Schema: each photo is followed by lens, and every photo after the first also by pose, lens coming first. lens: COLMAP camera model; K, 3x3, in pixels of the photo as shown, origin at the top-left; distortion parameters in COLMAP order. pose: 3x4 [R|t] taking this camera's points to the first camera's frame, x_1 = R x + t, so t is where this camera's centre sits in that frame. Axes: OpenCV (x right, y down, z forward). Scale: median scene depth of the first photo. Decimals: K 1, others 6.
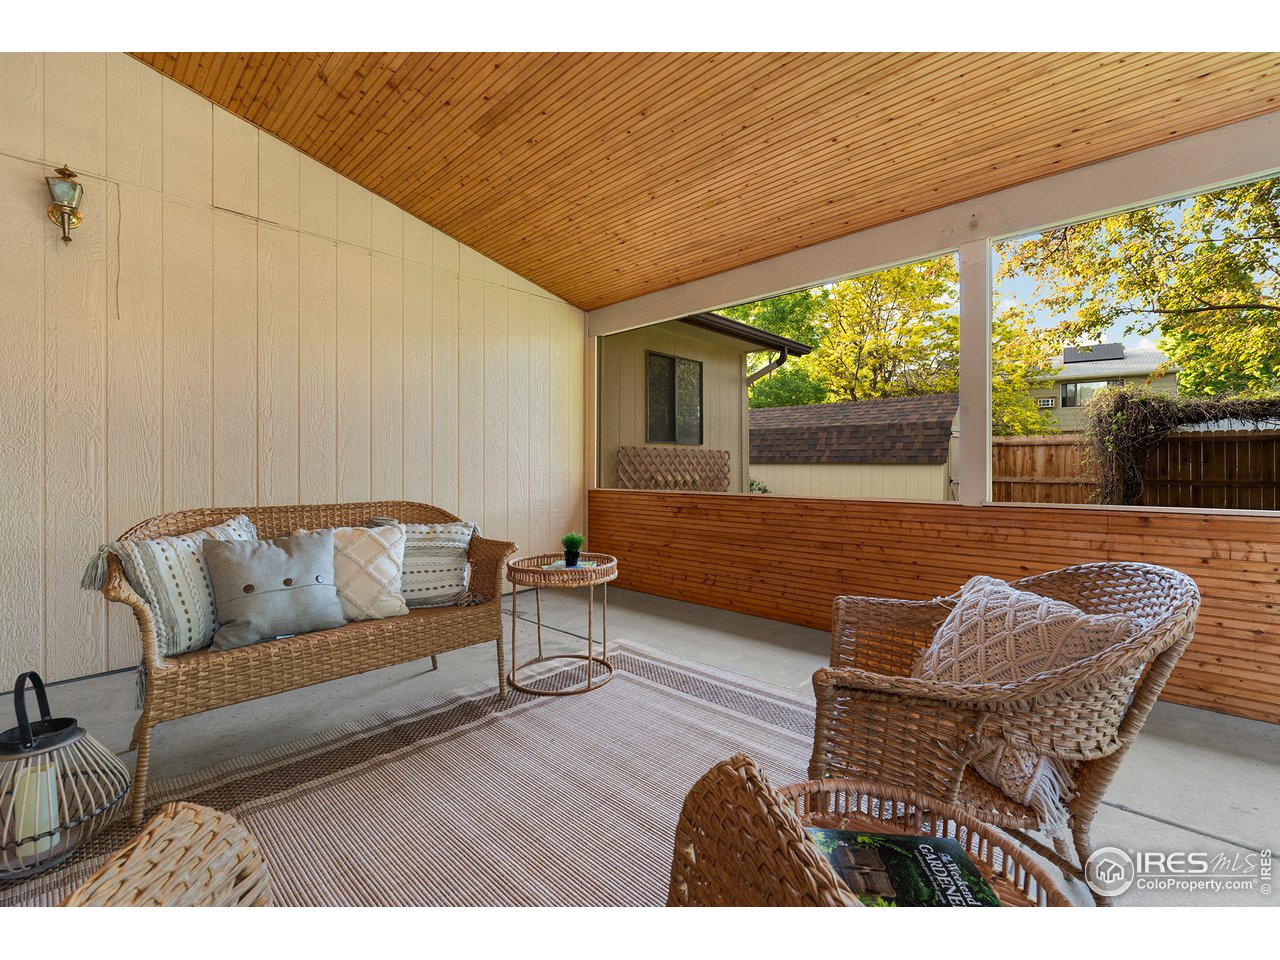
lens RADIAL K [[551.3, 0, 641.8], [0, 551.3, 473.4], [0, 0, 1]] dist [0.001263, 0.000263]
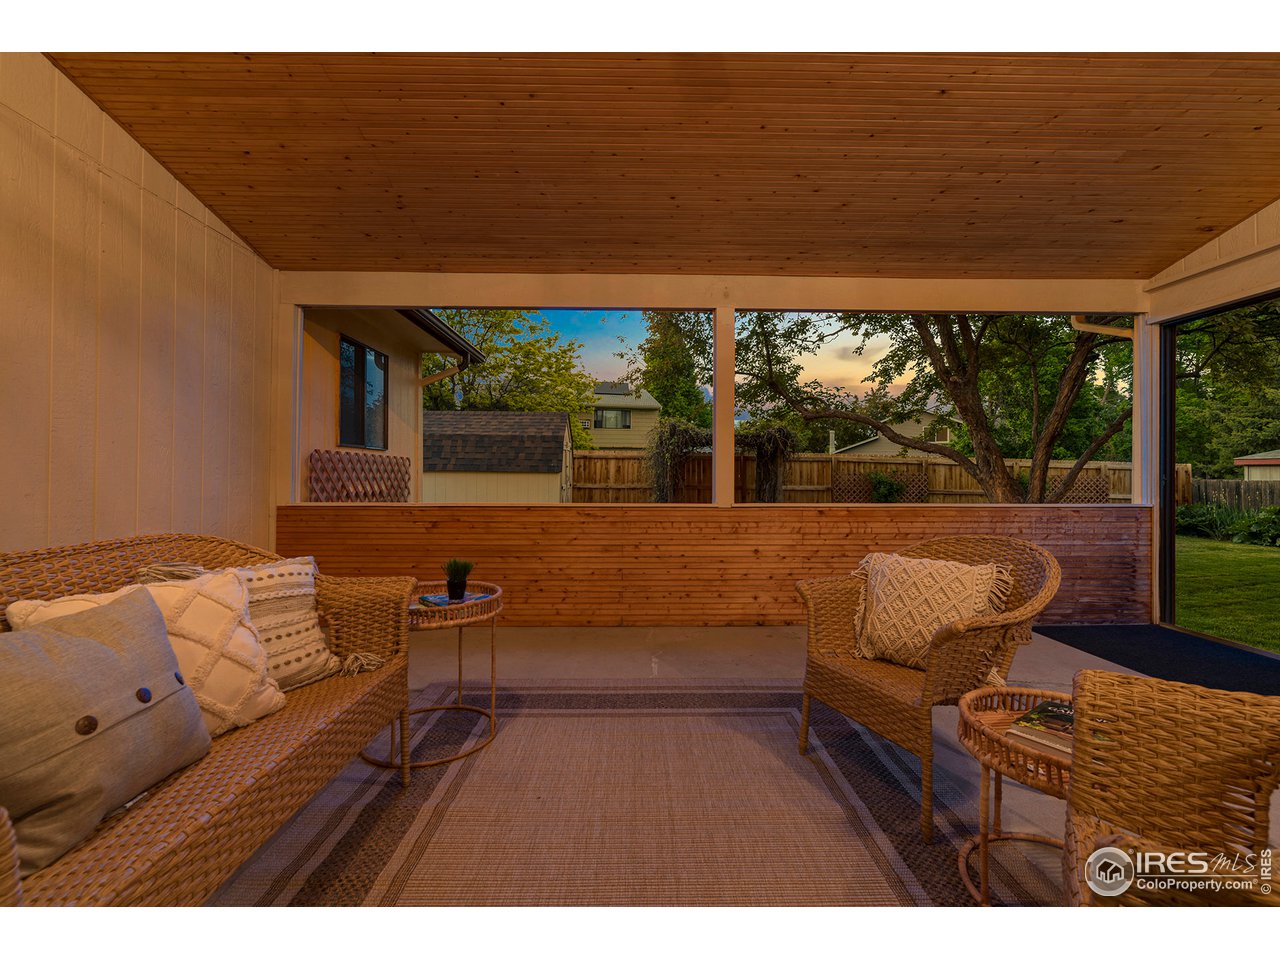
lens RADIAL K [[551.3, 0, 641.8], [0, 551.3, 473.4], [0, 0, 1]] dist [0.001263, 0.000263]
pose [[0.716444, 0.006644, 0.697613, -0.352442], [0.002474, 0.999924, -0.012065, -0.005230], [-0.697640, 0.010370, 0.716373, 0.147558]]
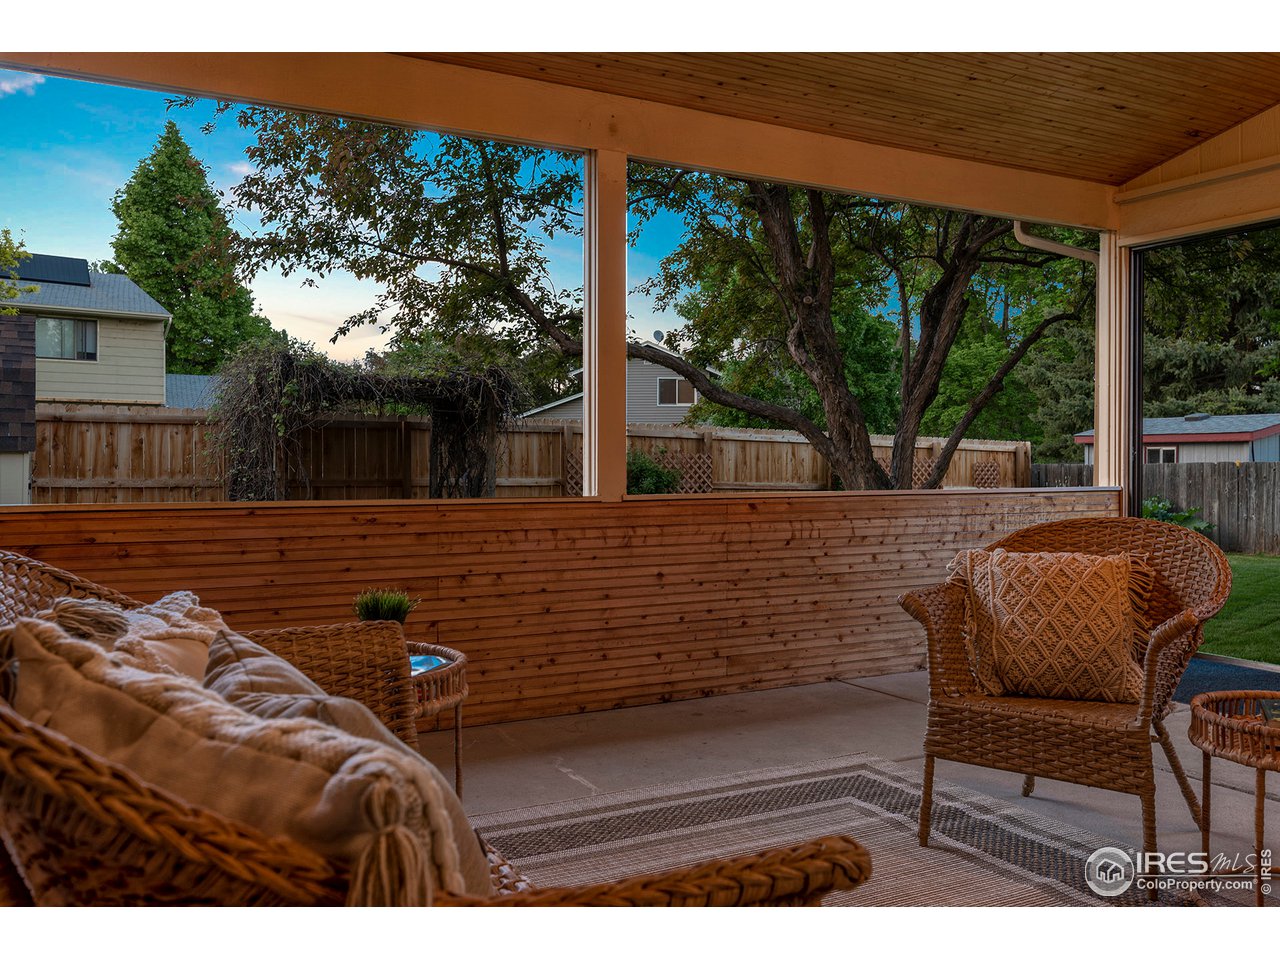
lens RADIAL K [[1080.8, 0, 640.0], [0, 1080.8, 480.0], [0, 0, 1]] dist [-0.006305, -0.009712]
pose [[0.315857, -0.012043, 0.948730, -0.600146], [0.009938, 0.999907, 0.009384, 0.012049], [-0.948755, 0.006465, 0.315948, 0.379590]]
